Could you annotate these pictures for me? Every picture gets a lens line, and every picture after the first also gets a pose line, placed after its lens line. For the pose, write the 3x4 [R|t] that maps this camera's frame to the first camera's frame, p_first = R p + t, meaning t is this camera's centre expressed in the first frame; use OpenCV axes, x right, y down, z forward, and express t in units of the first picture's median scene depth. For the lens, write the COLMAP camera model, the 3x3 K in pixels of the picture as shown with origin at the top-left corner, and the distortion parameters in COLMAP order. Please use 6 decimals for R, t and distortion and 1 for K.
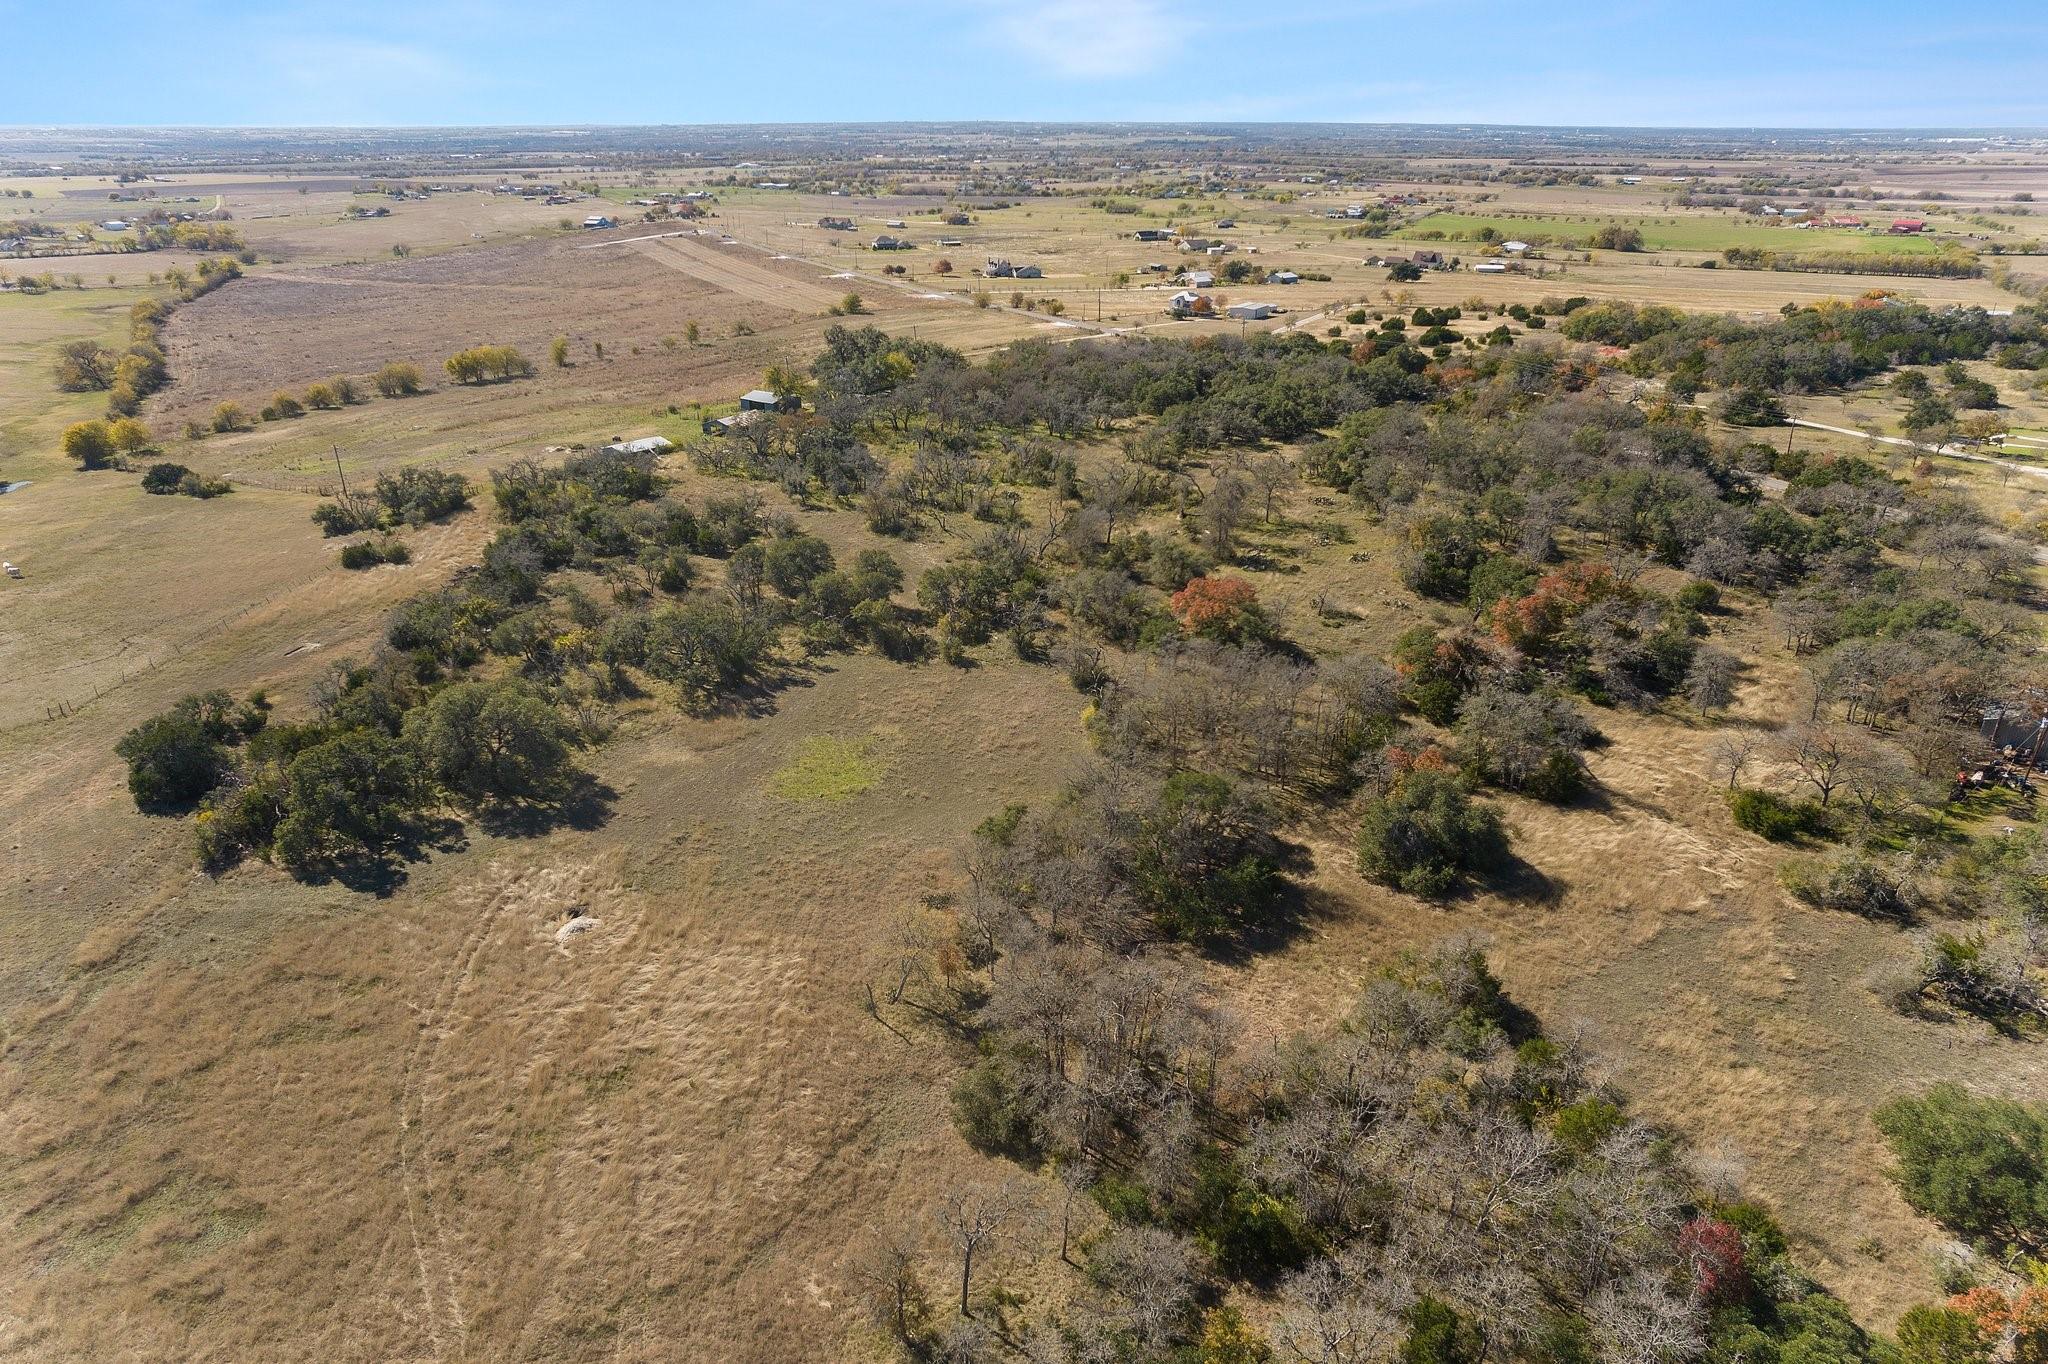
lens RADIAL K [[1333.1, 0, 1033.1], [0, 1333.1, 683.0], [0, 0, 1]] dist [-0.084769, 0.081369]
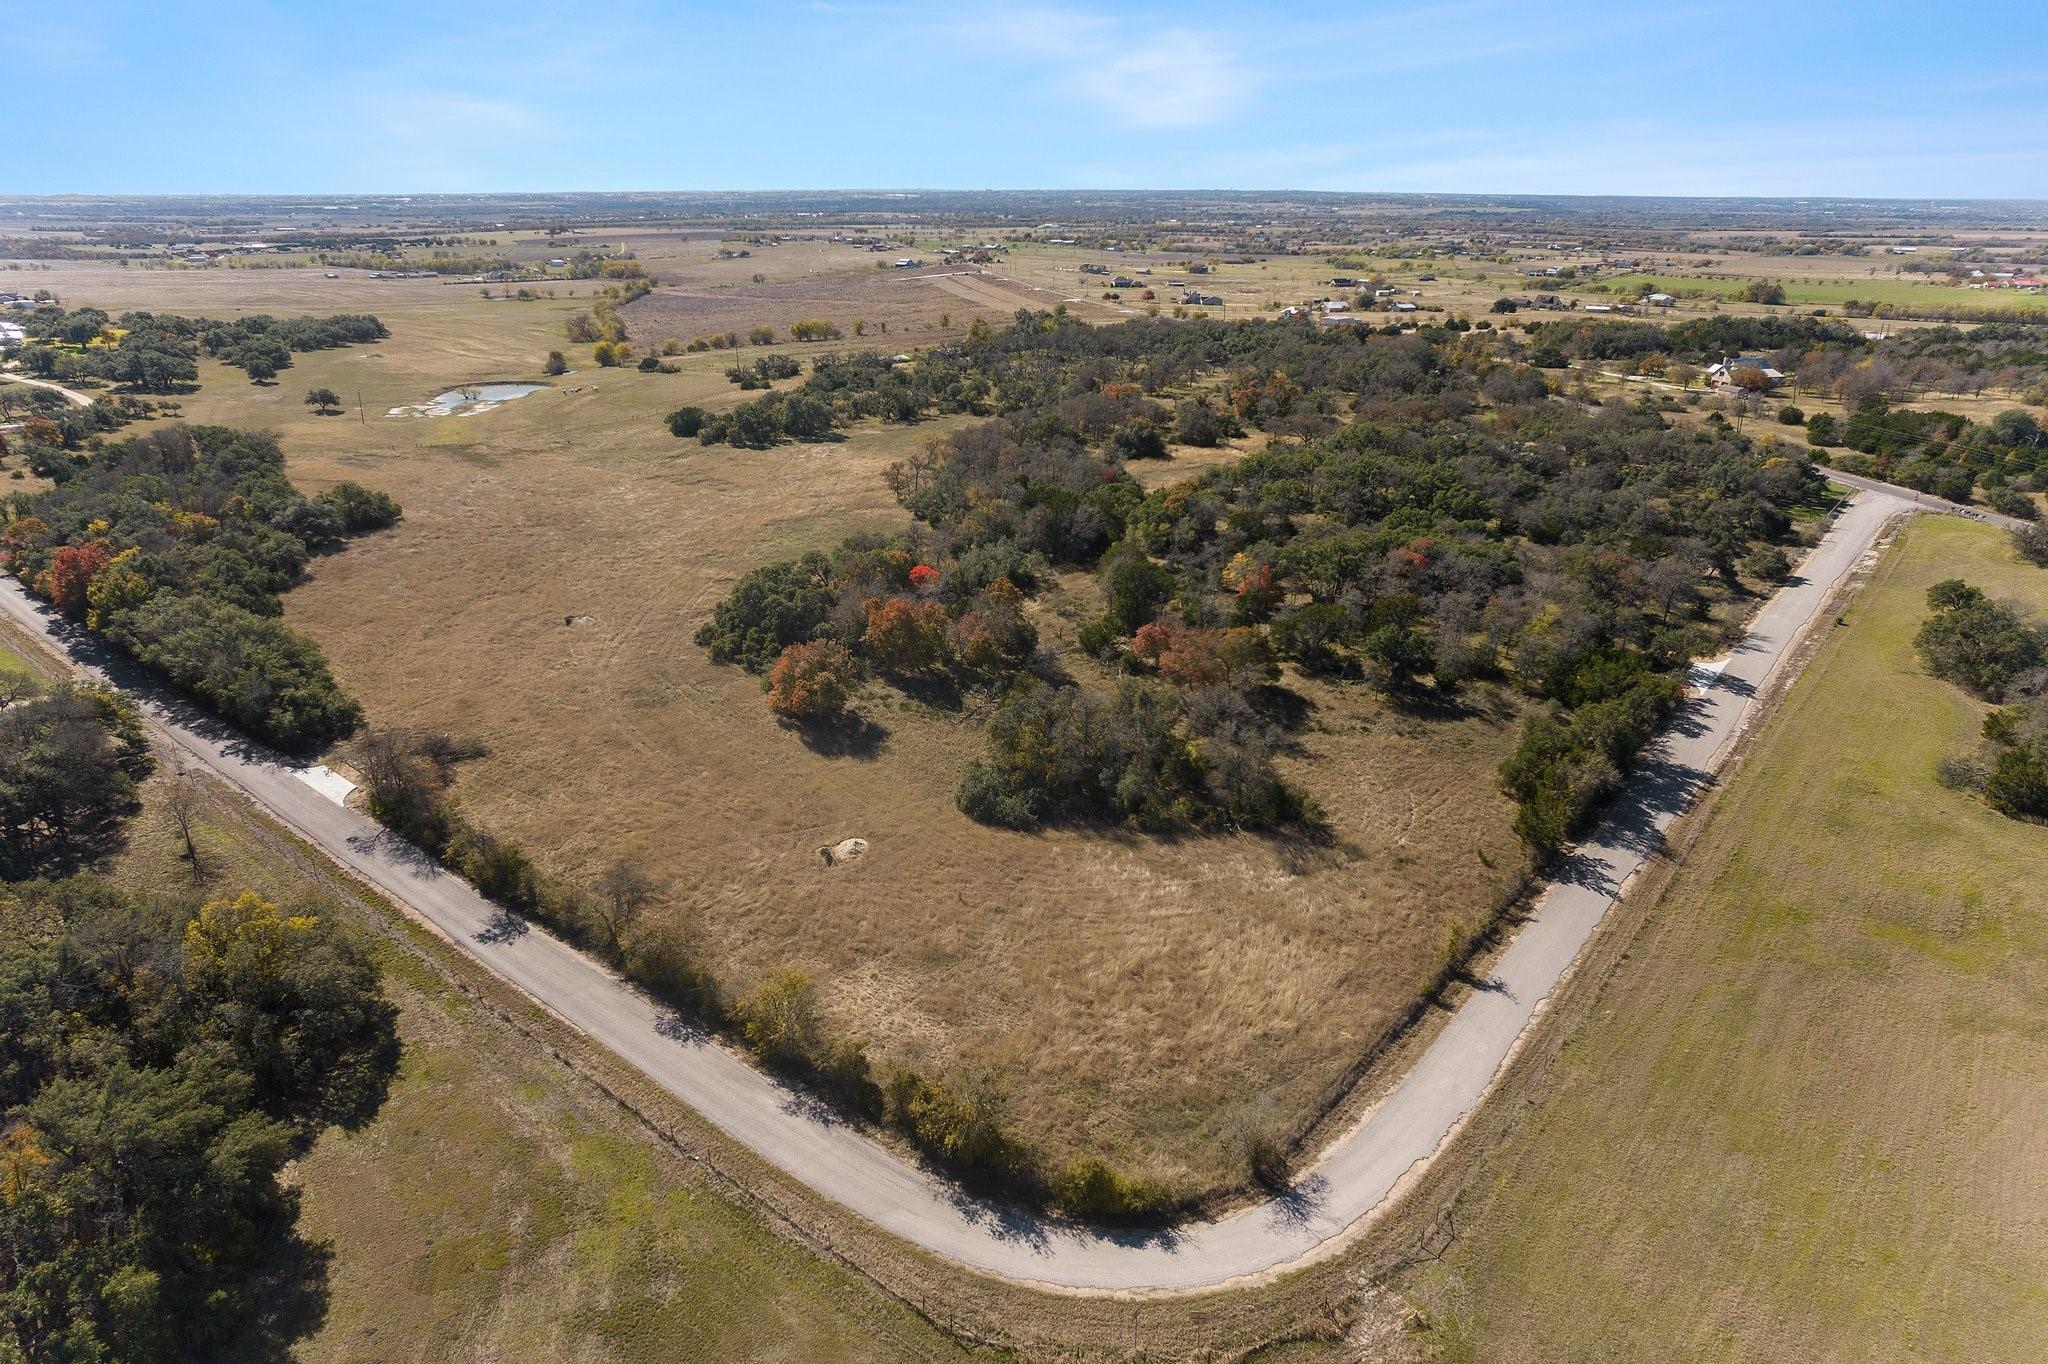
lens RADIAL K [[1310.7, 0, 1024.0], [0, 1310.7, 682.0], [0, 0, 1]] dist [-0.081102, 0.069254]
pose [[0.974042, 0.082203, -0.210912, 0.070502], [-0.090664, 0.995407, -0.030745, 0.072413], [0.207416, 0.049069, 0.977021, -0.165146]]
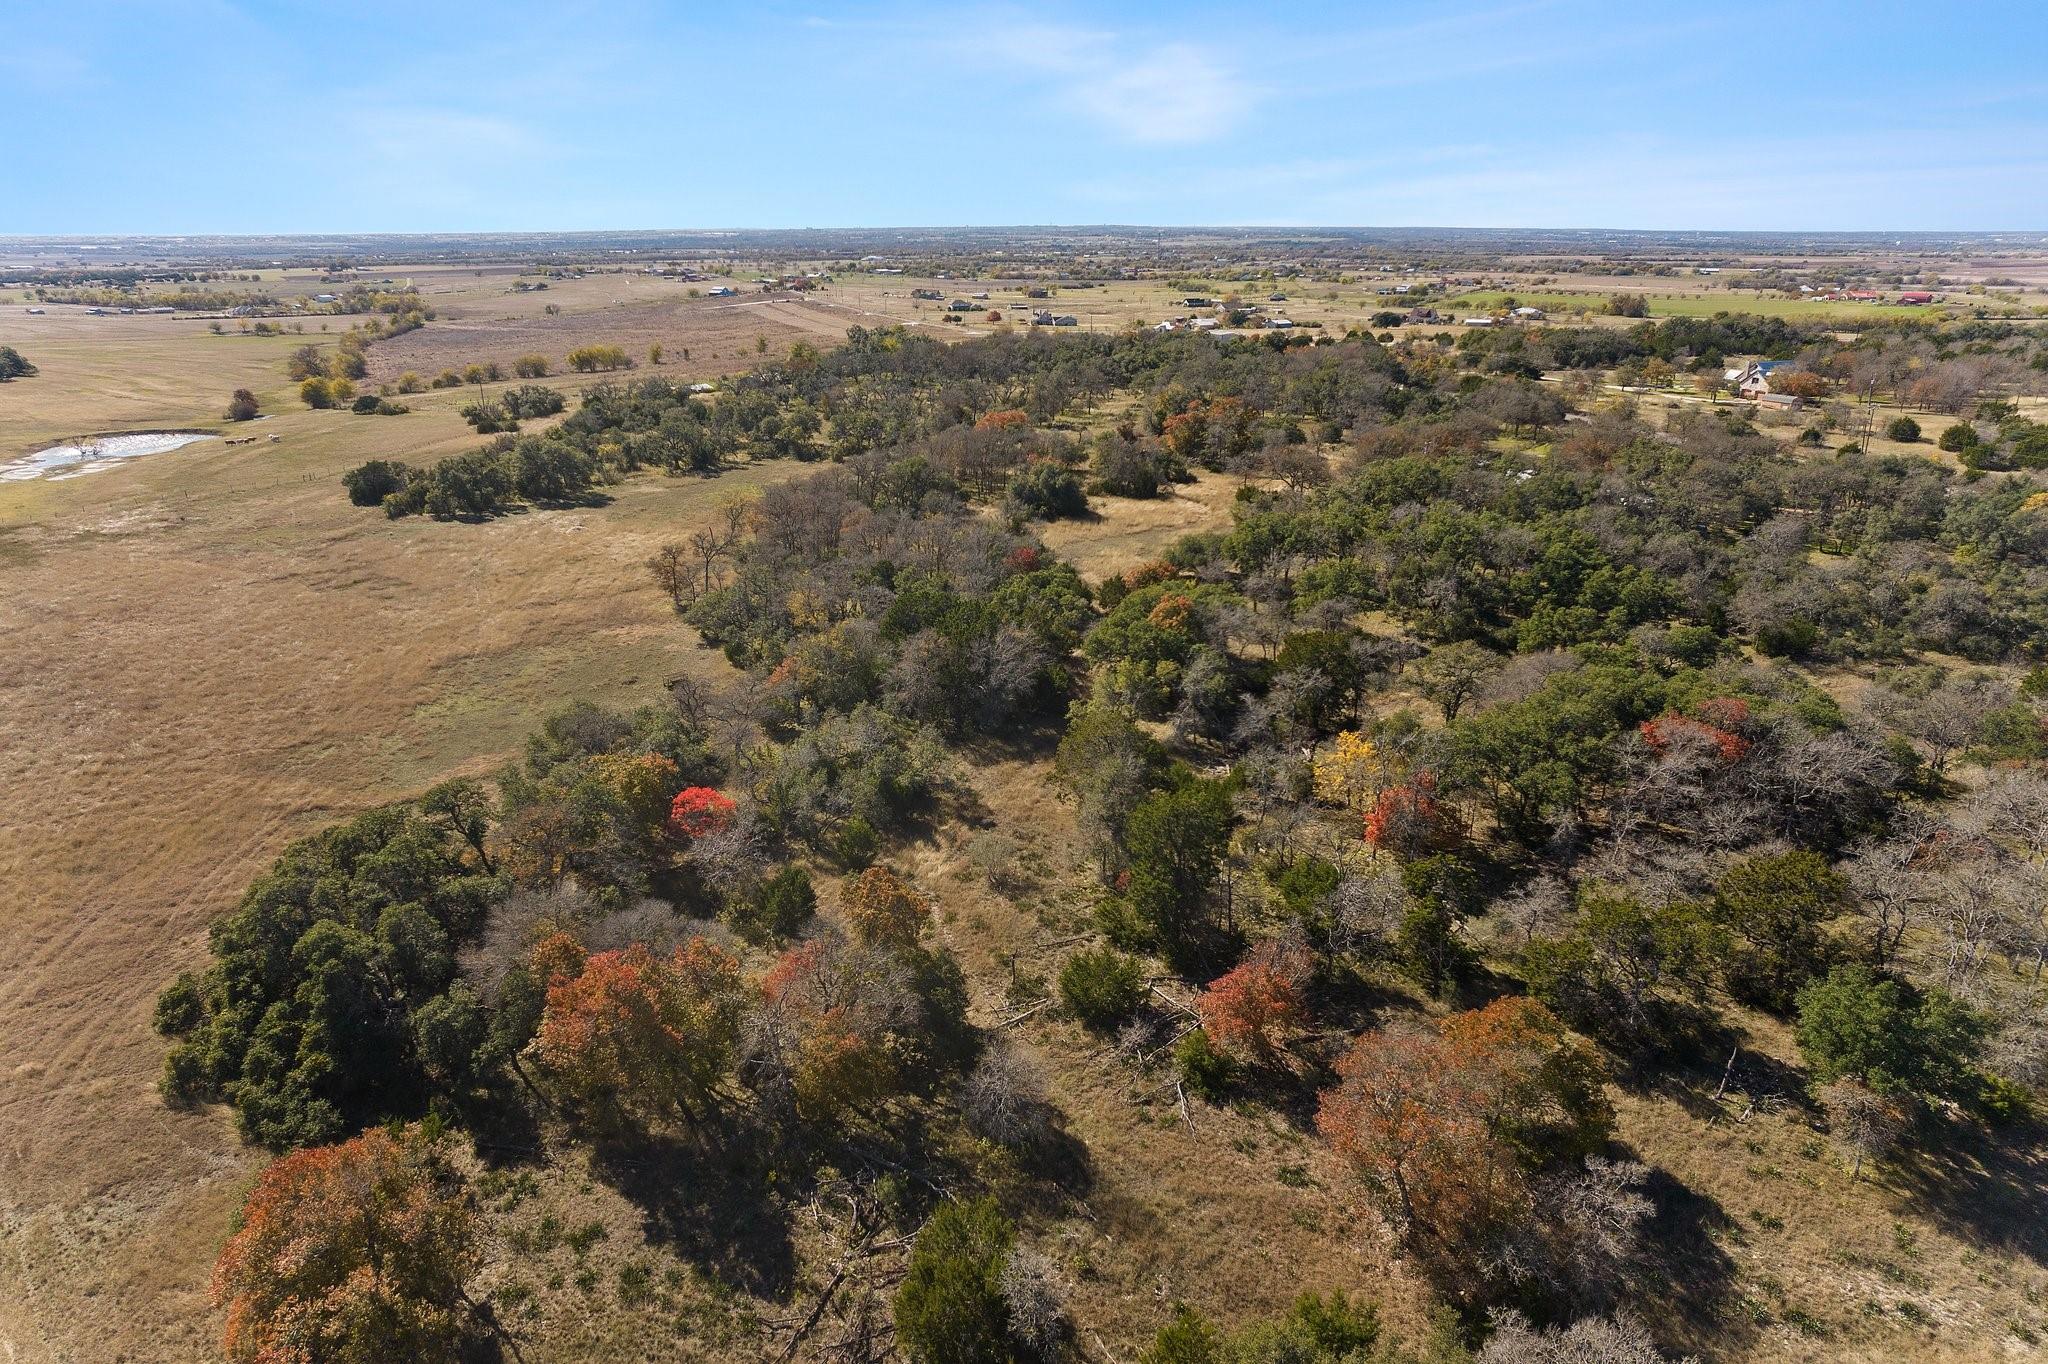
lens RADIAL K [[1310.7, 0, 1024.0], [0, 1310.7, 682.0], [0, 0, 1]] dist [-0.081102, 0.069254]
pose [[0.995143, 0.029982, -0.093767, 0.046450], [-0.036104, 0.997278, -0.064289, 0.049746], [0.091584, 0.067362, 0.993516, -0.075505]]
